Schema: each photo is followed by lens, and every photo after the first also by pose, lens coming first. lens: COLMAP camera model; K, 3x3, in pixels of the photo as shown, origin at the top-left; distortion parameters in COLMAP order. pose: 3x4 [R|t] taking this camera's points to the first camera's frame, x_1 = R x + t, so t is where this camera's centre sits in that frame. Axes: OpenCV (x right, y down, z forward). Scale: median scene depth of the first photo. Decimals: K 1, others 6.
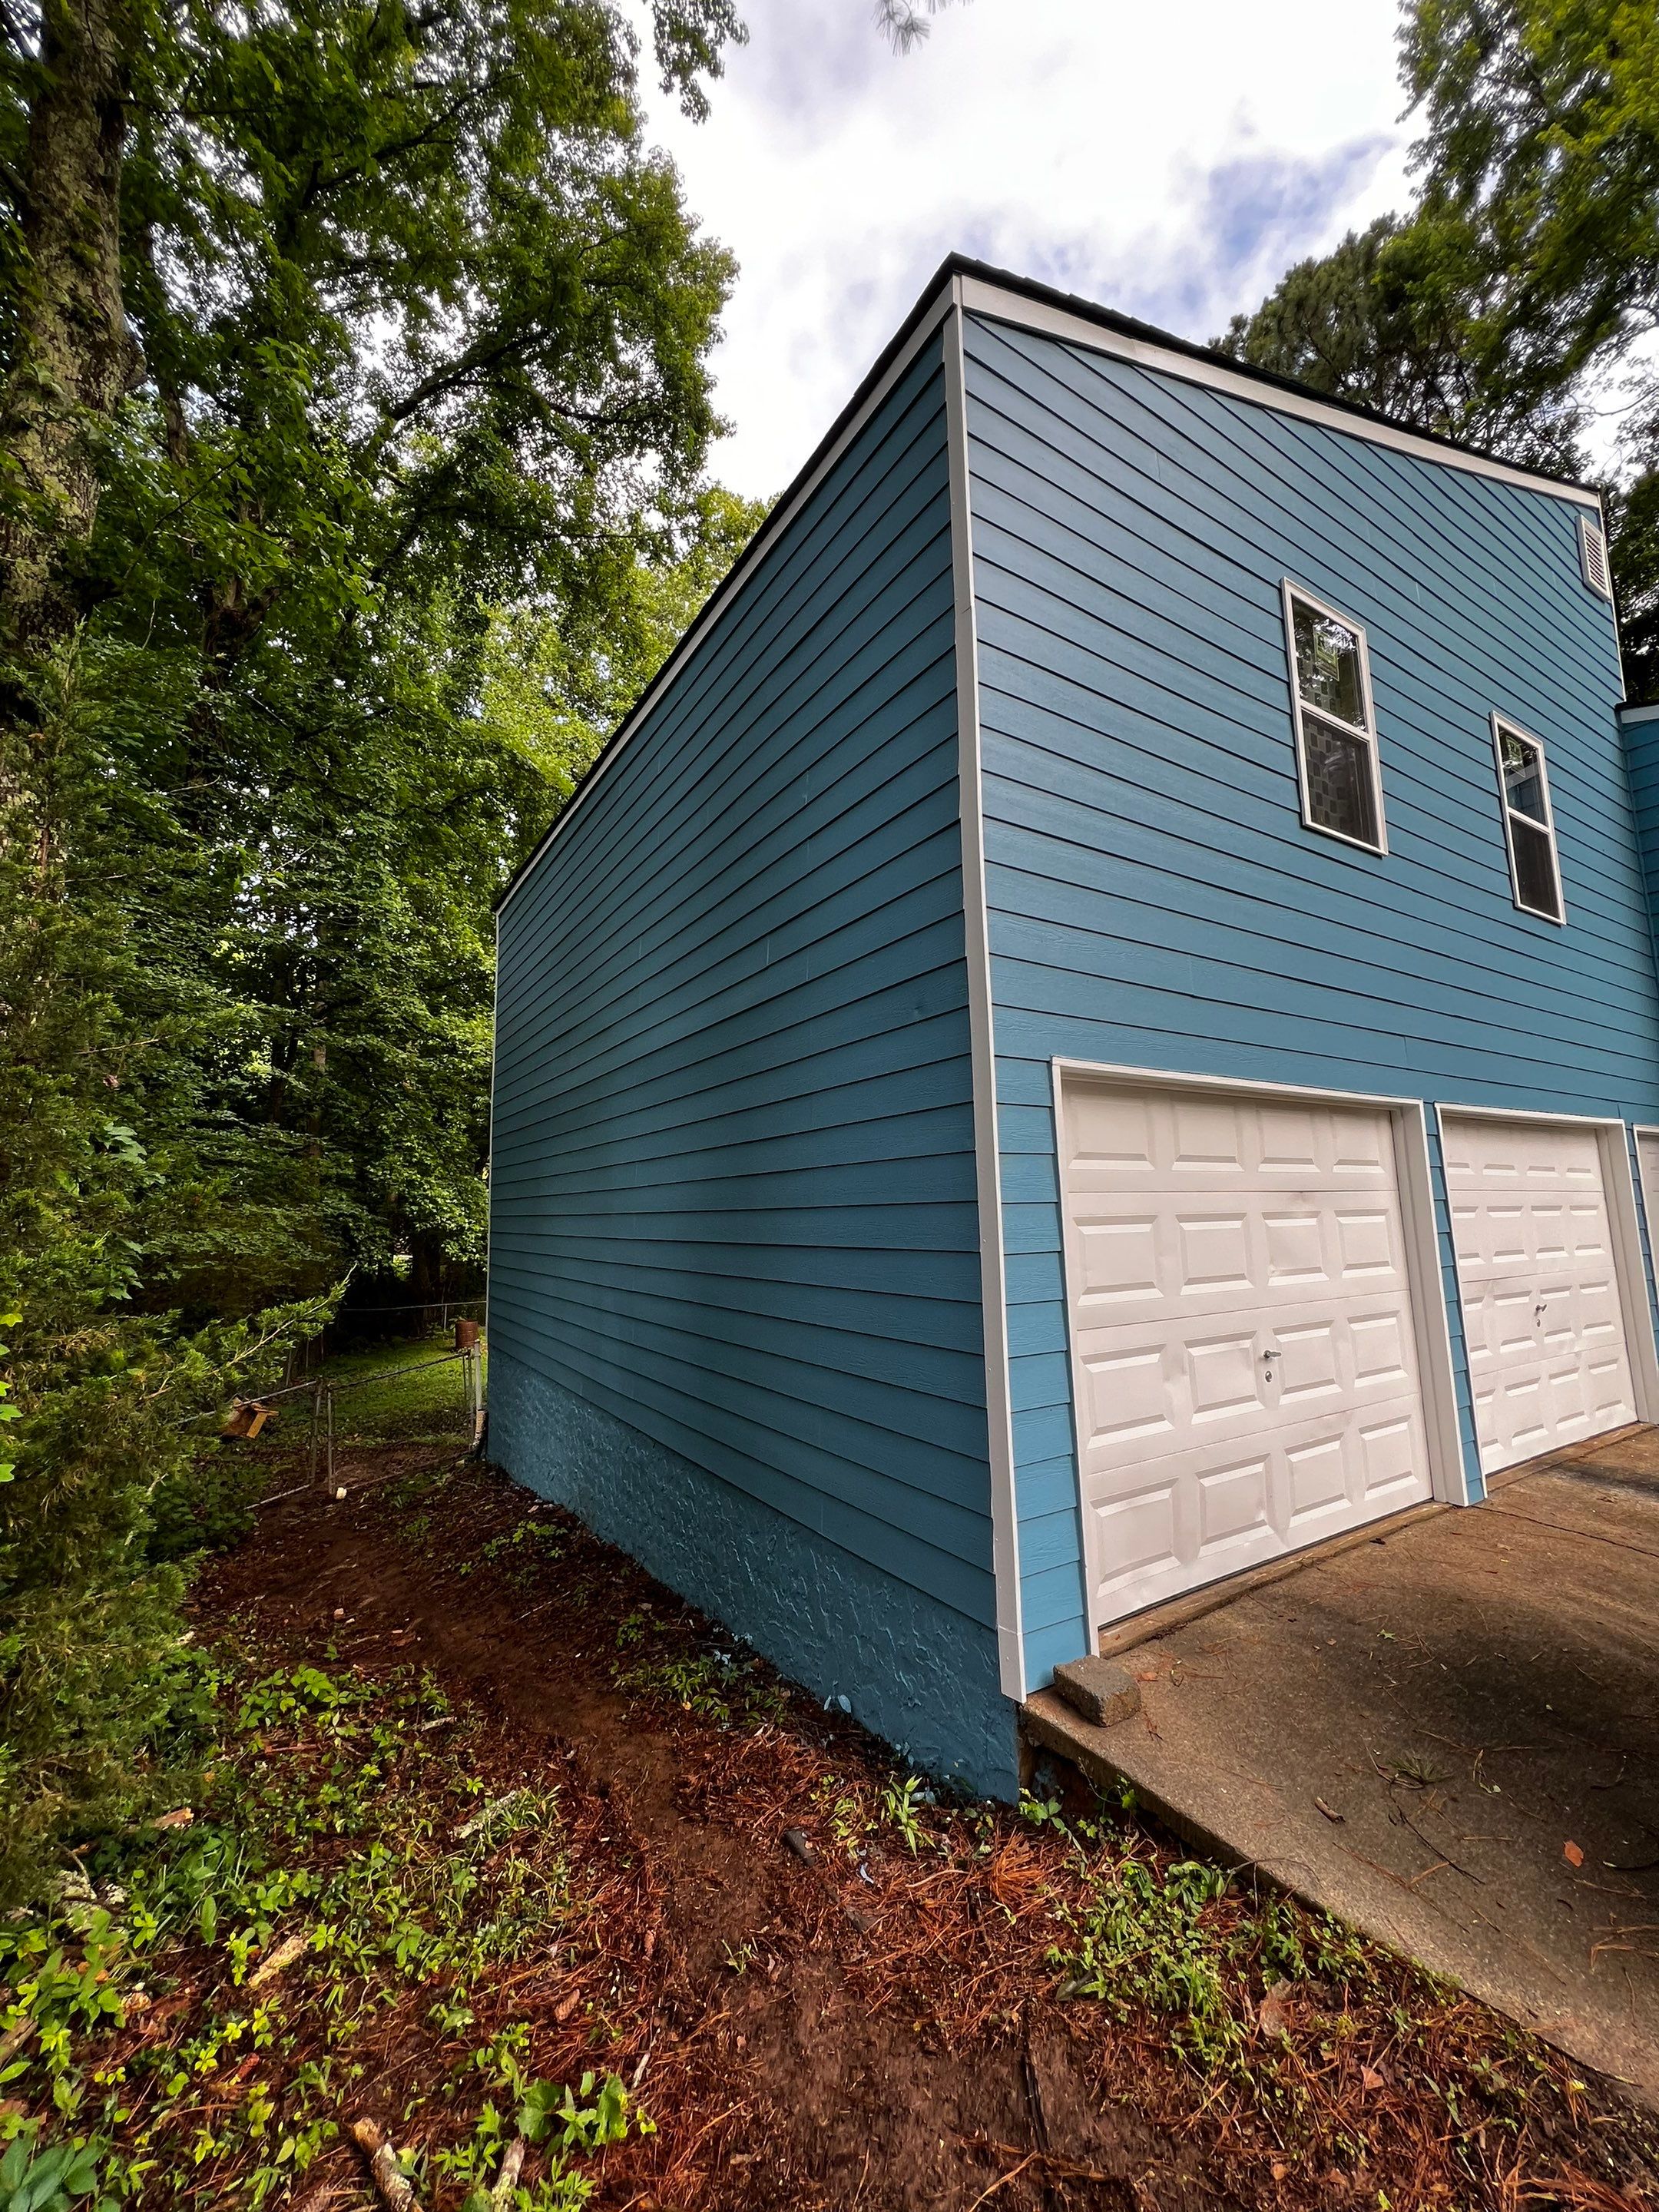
lens RADIAL K [[878.6, 0, 829.5], [0, 878.6, 1106.0], [0, 0, 1]] dist [-0.014570, 0.000262]
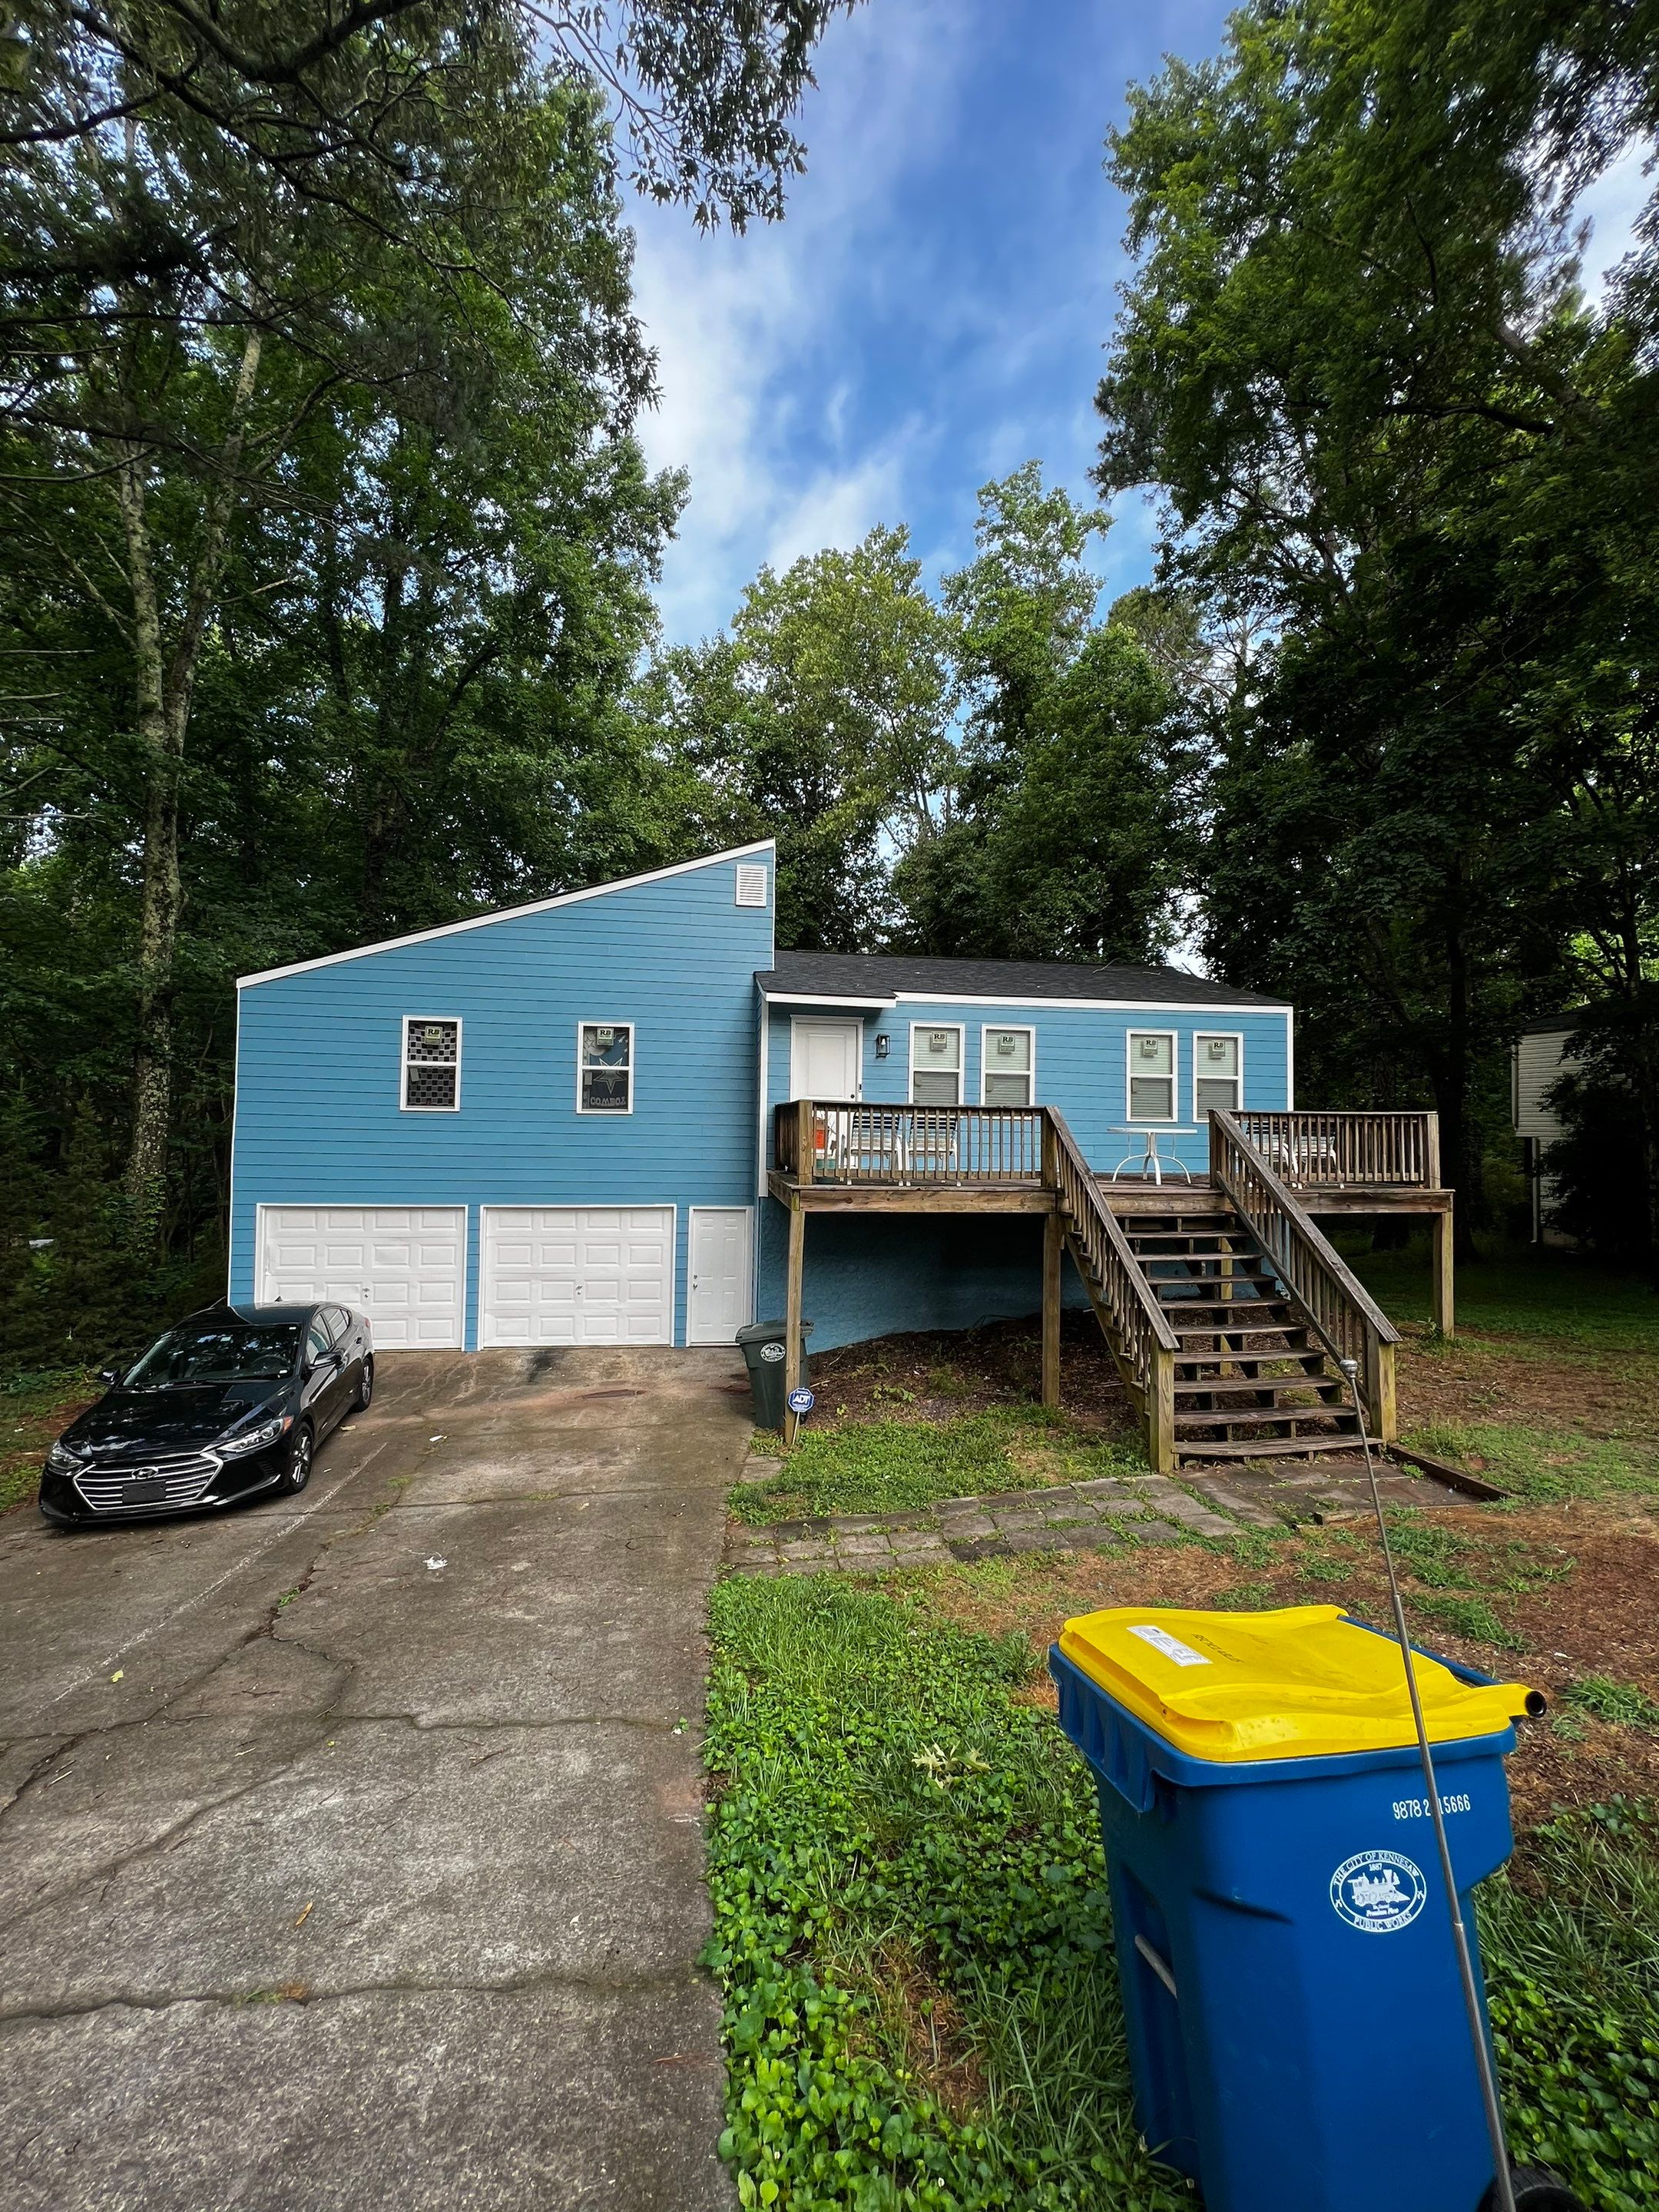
lens RADIAL K [[878.6, 0, 829.5], [0, 878.6, 1106.0], [0, 0, 1]] dist [-0.014570, 0.000262]
pose [[0.909282, 0.019597, -0.415720, 2.596356], [0.021010, 0.995456, 0.092881, -0.496771], [0.415651, -0.093189, 0.904738, -0.829943]]
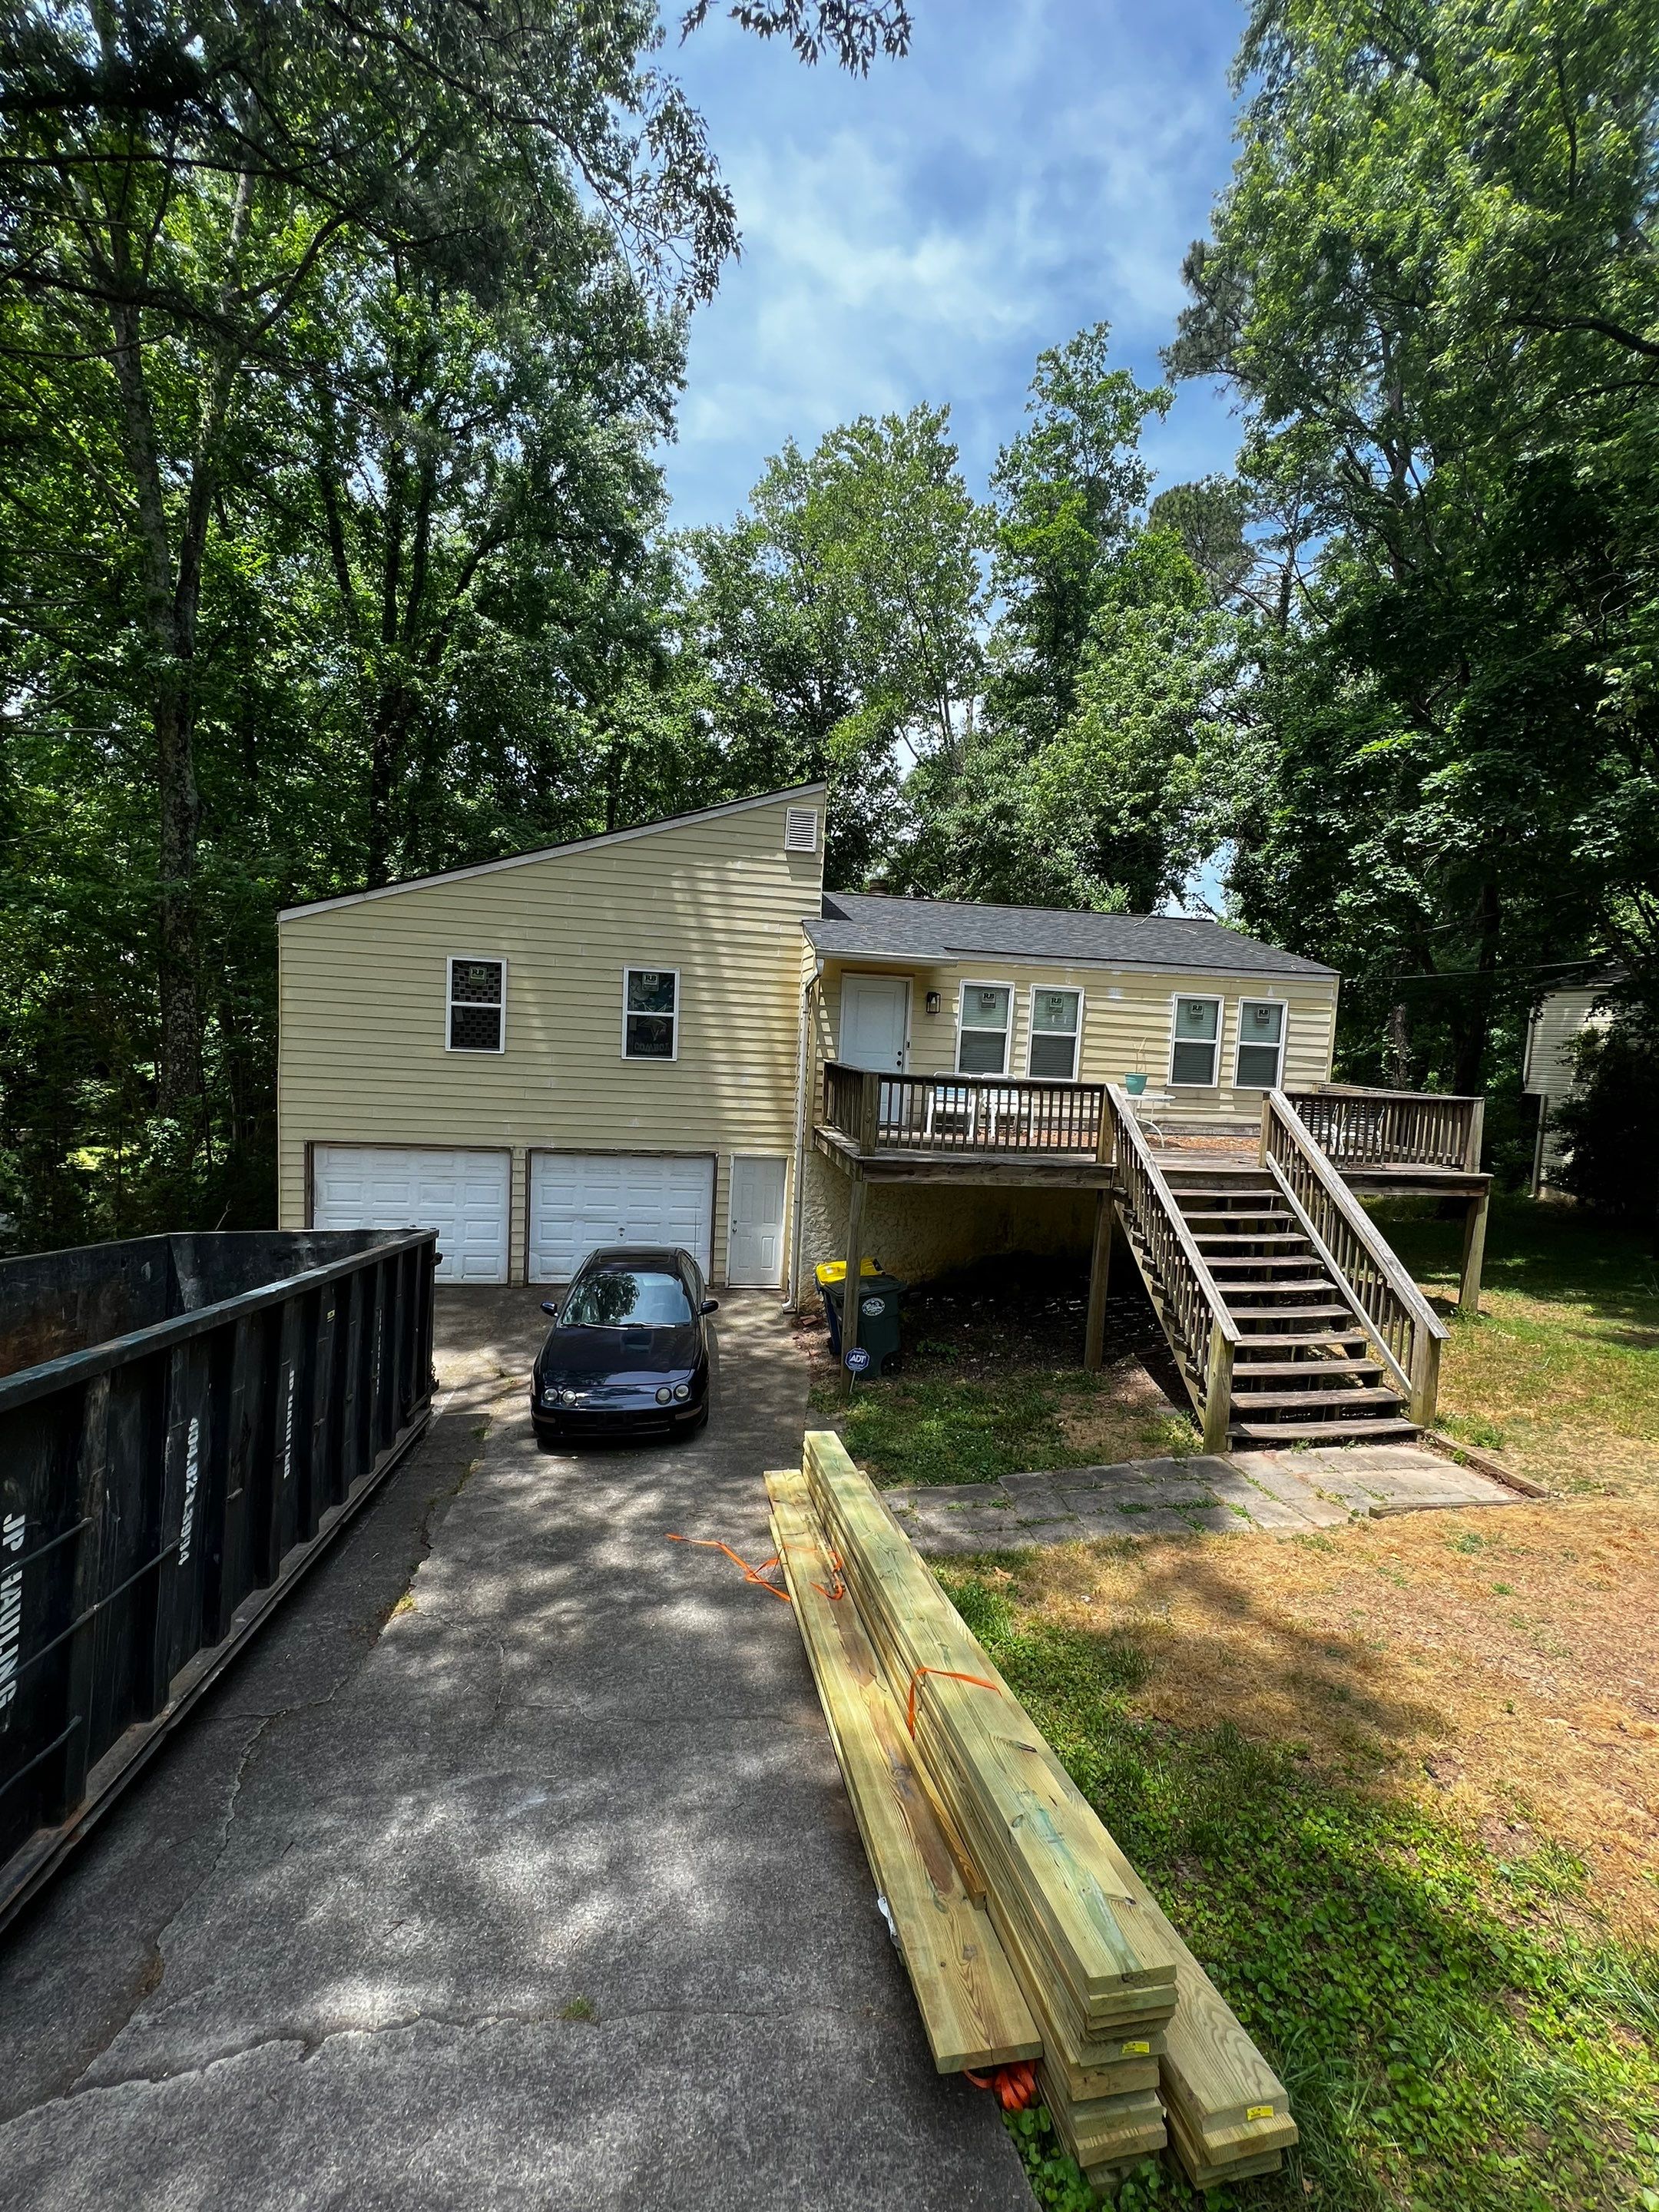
lens RADIAL K [[876.1, 0, 817.3], [0, 876.1, 1115.3], [0, 0, 1]] dist [-0.011381, -0.000051]
pose [[0.910028, 0.102017, -0.401799, 2.423711], [-0.013866, 0.976195, 0.216451, -0.654569], [0.414315, -0.191405, 0.889779, -0.887957]]
